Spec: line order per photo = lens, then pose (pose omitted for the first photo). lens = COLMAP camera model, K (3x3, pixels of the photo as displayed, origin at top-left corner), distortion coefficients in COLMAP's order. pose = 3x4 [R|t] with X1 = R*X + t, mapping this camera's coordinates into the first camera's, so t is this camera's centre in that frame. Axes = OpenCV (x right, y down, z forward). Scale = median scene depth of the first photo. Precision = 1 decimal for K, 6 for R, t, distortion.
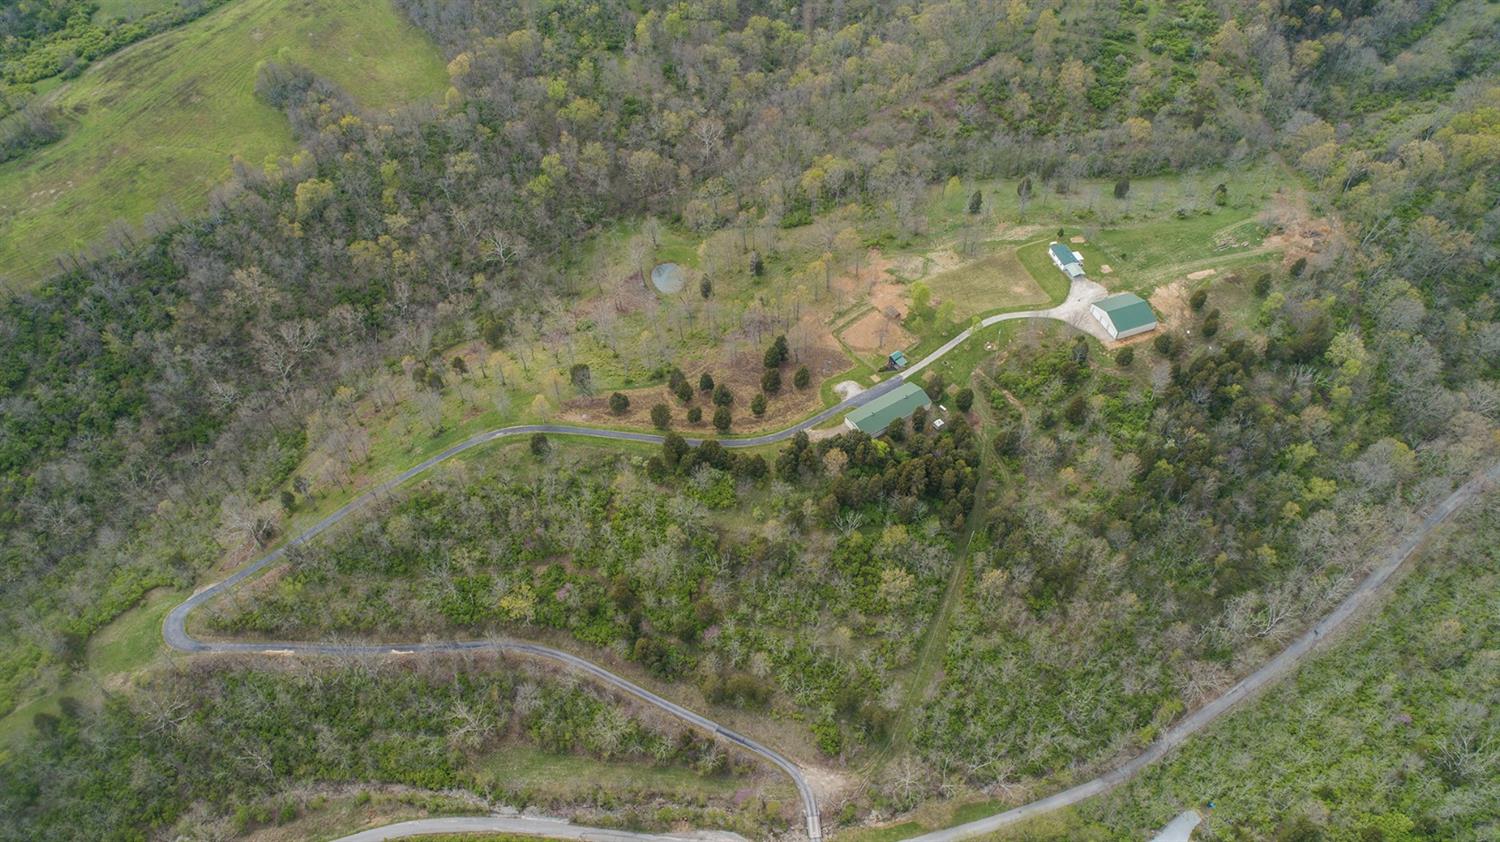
lens RADIAL K [[1013.7, 0, 750.0], [0, 1013.7, 420.9], [0, 0, 1]] dist [-0.010402, -0.001644]
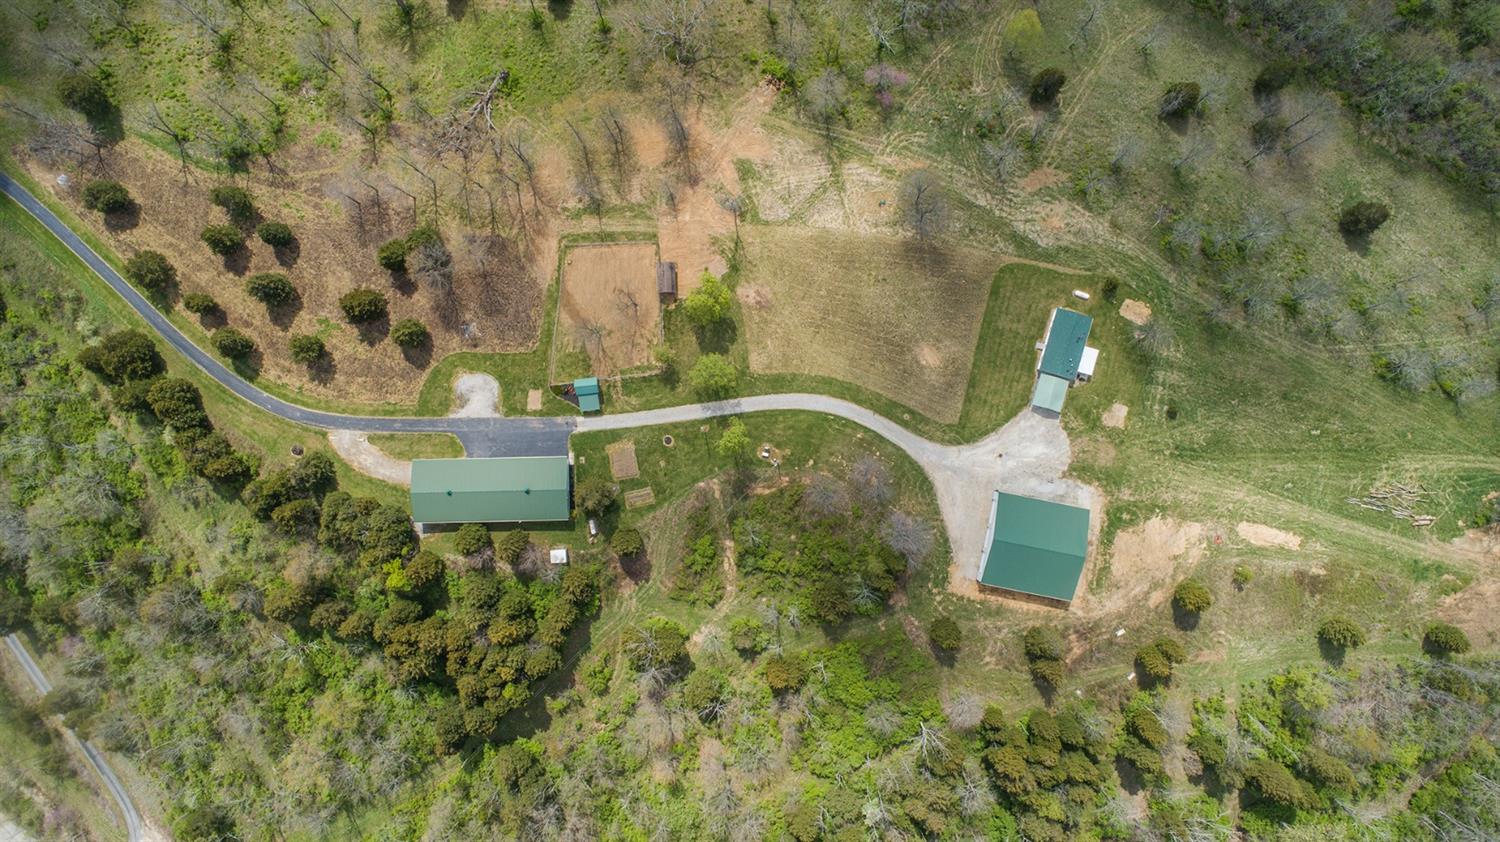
lens RADIAL K [[1013.7, 0, 762.9], [0, 1013.7, 423.6], [0, 0, 1]] dist [-0.010402, -0.001644]
pose [[0.847941, 0.530083, 0.002884, 0.219123], [-0.398778, 0.634297, 0.662302, -0.413095], [0.349245, -0.562743, 0.749232, 0.603745]]
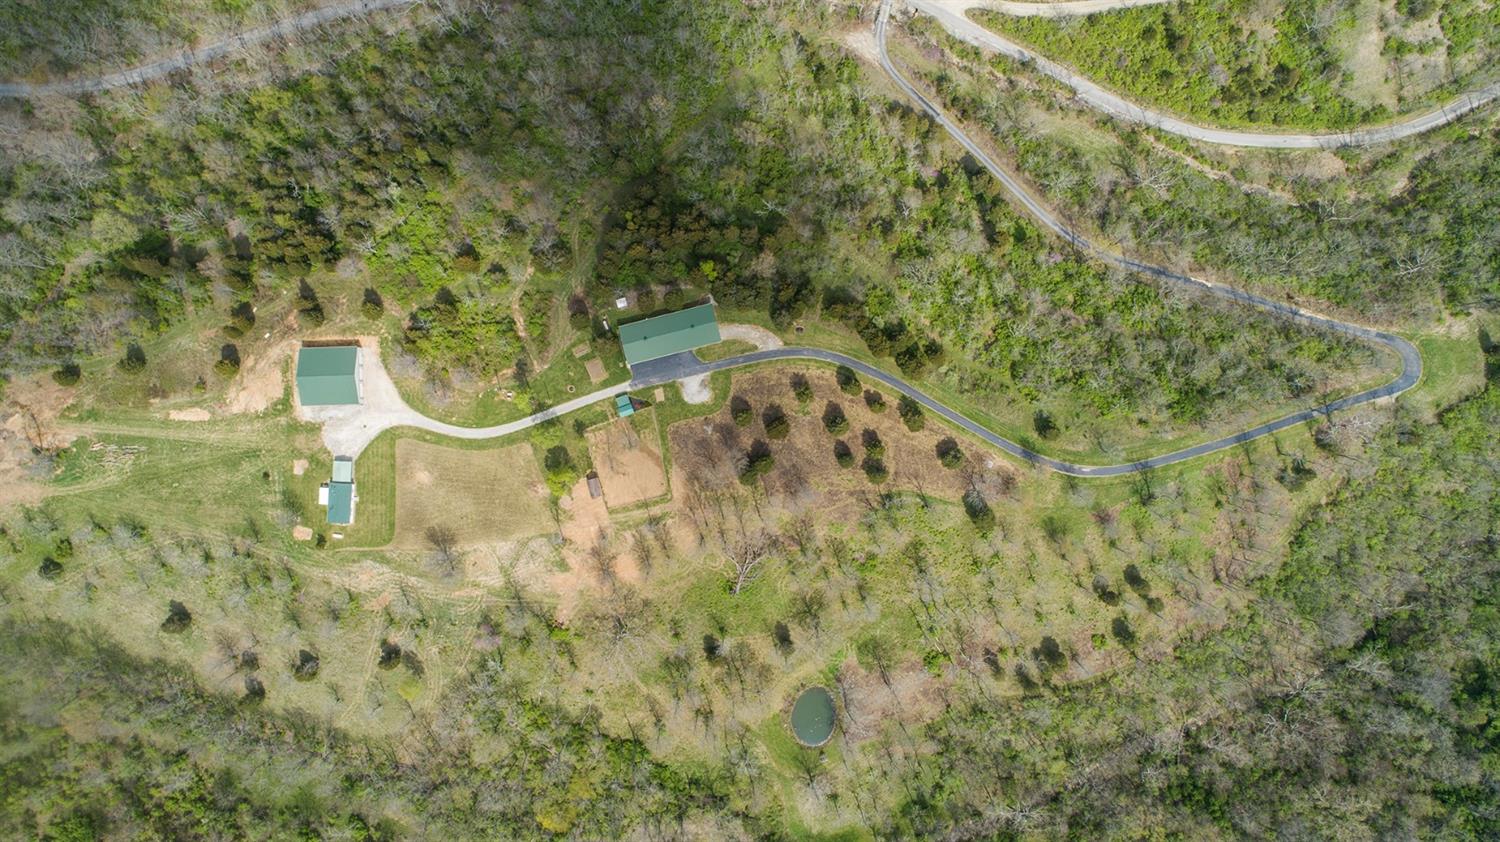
lens RADIAL K [[1013.7, 0, 753.2], [0, 1013.7, 419.5], [0, 0, 1]] dist [-0.010402, -0.001644]
pose [[-0.945374, -0.325954, -0.004597, 0.044533], [0.240894, -0.708036, 0.663819, -0.571095], [-0.219629, 0.626450, 0.747879, 0.342650]]
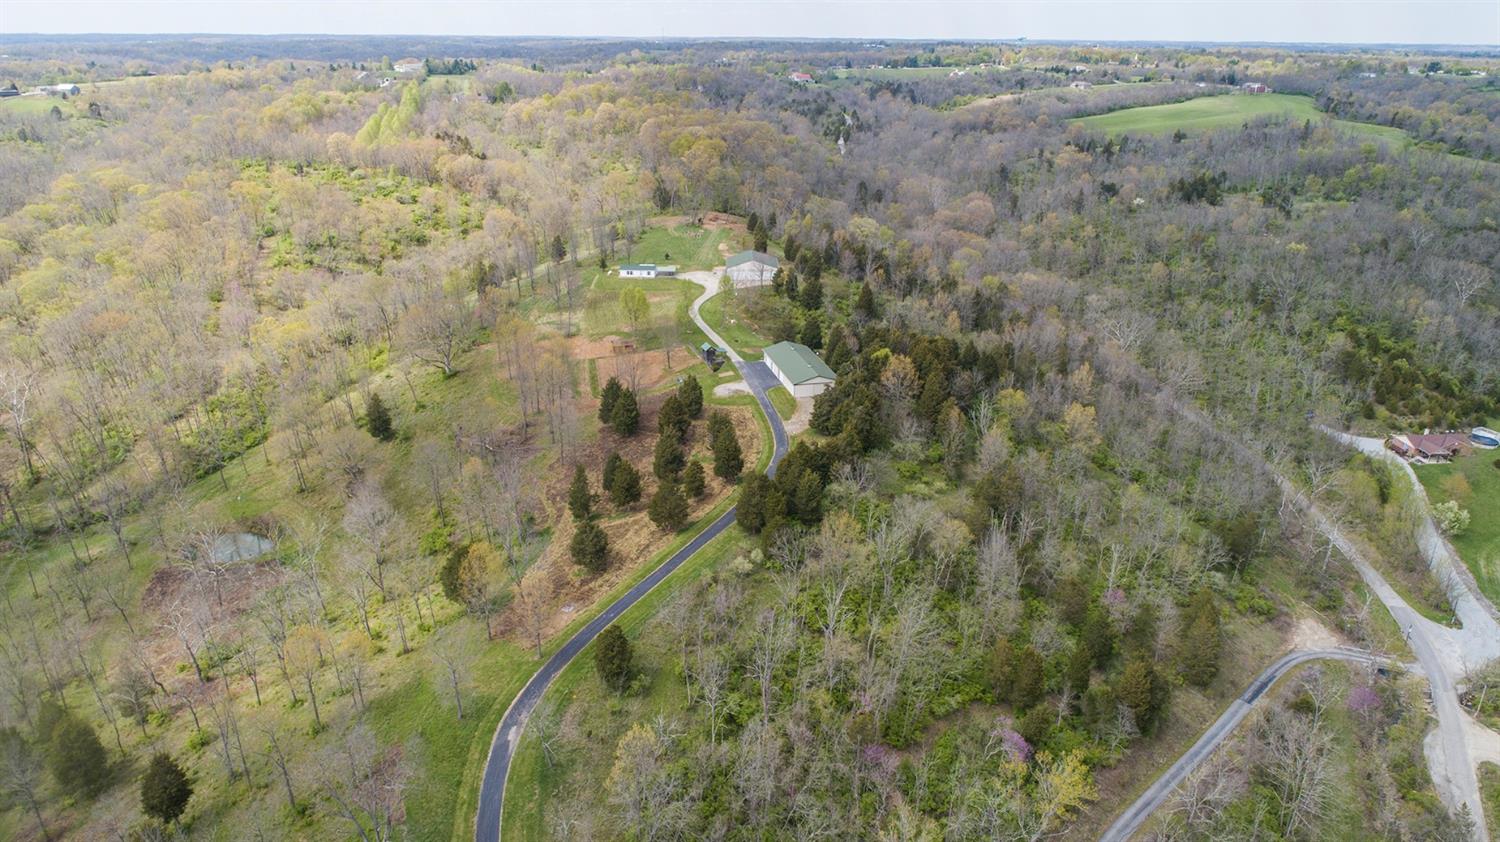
lens RADIAL K [[1013.7, 0, 753.2], [0, 1013.7, 418.2], [0, 0, 1]] dist [-0.010402, -0.001644]
pose [[0.335136, -0.325861, 0.884024, -0.468364], [0.699046, 0.715076, -0.001425, -0.006313], [-0.631679, 0.618451, 0.467439, 0.648424]]
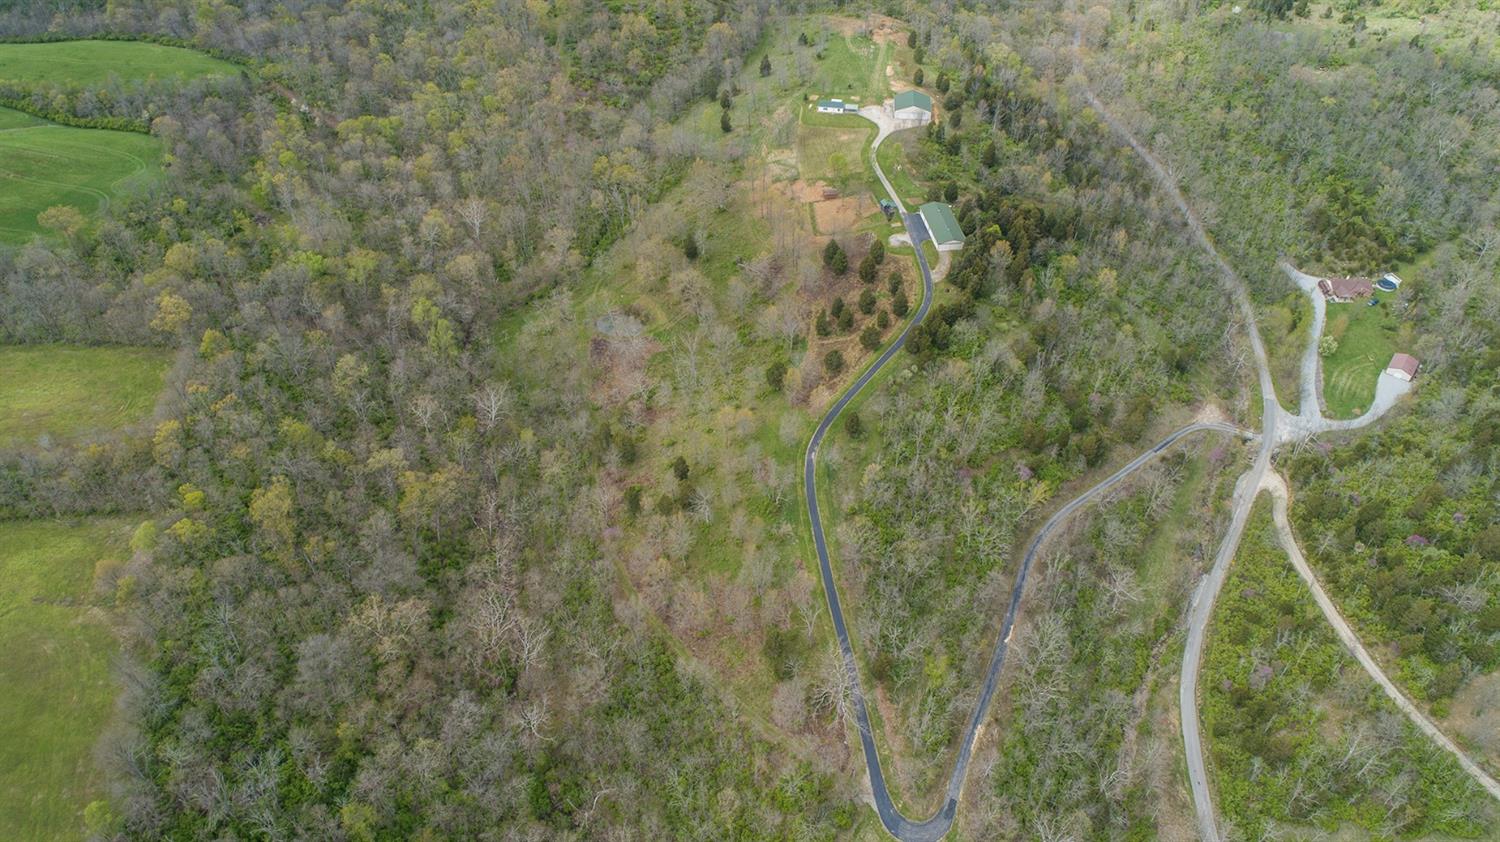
lens RADIAL K [[1013.7, 0, 752.5], [0, 1013.7, 425.7], [0, 0, 1]] dist [-0.010402, -0.001644]
pose [[0.438744, -0.601928, 0.667223, -0.791157], [0.670990, 0.713334, 0.202306, -0.206718], [-0.597726, 0.358939, 0.716859, 0.349392]]
